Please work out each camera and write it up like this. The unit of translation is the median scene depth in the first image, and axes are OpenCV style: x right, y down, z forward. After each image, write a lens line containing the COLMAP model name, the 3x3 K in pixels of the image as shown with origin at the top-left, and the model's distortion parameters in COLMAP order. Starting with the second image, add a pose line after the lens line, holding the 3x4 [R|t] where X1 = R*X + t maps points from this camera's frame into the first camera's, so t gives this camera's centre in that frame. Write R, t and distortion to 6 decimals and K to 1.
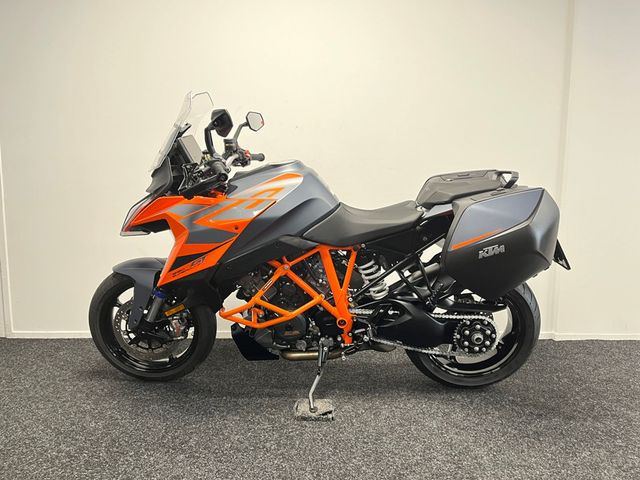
lens RADIAL K [[484.4, 0, 321.1], [0, 484.4, 244.1], [0, 0, 1]] dist [0.069135, -0.084009]
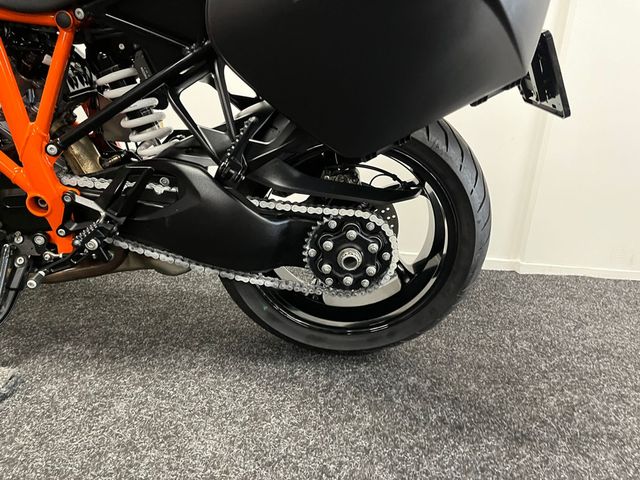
lens RADIAL K [[484.4, 0, 325.1], [0, 484.4, 238.5], [0, 0, 1]] dist [0.069135, -0.084009]
pose [[0.996618, 0.068687, 0.045103, 0.274834], [-0.074736, 0.985848, 0.150063, 0.106961], [-0.034157, -0.152927, 0.987647, 0.550132]]
